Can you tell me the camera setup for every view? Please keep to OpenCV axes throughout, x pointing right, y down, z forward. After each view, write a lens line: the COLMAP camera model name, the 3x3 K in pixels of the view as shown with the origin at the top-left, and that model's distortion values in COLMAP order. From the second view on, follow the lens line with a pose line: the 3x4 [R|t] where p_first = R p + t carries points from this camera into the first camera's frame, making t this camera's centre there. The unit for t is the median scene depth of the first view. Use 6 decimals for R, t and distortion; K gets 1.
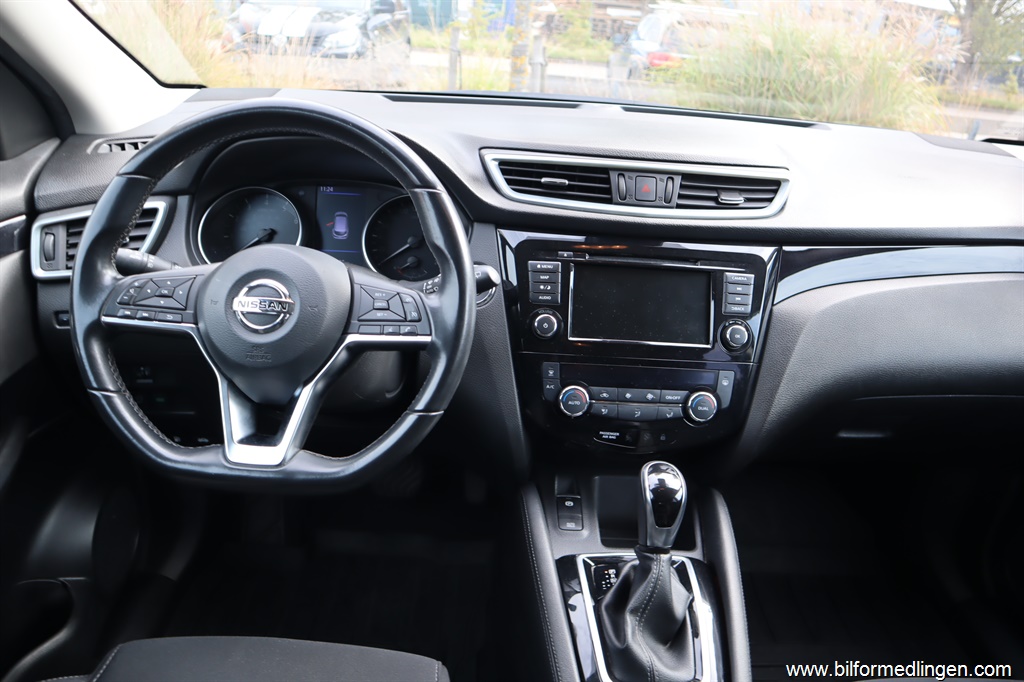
lens RADIAL K [[709.8, 0, 512.0], [0, 709.8, 341.0], [0, 0, 1]] dist [-0.131547, 0.084163]
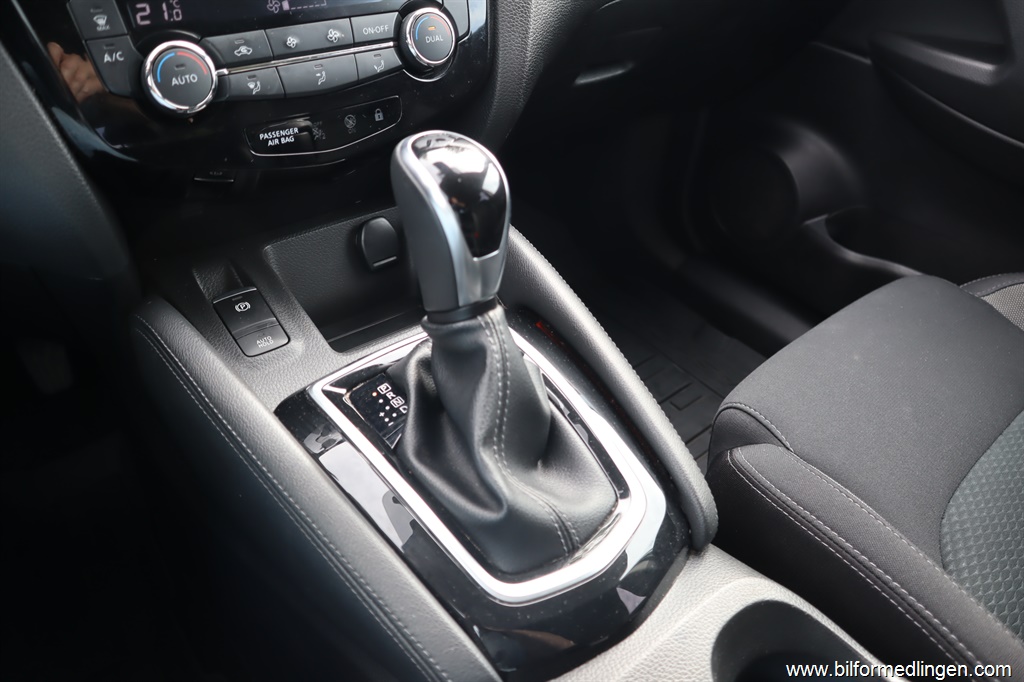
lens RADIAL K [[709.8, 0, 512.0], [0, 709.8, 341.0], [0, 0, 1]] dist [-0.131547, 0.084163]
pose [[0.785434, -0.392499, 0.478580, -0.018843], [0.243804, 0.906898, 0.343651, 0.137106], [-0.568905, -0.153235, 0.808001, 0.513361]]
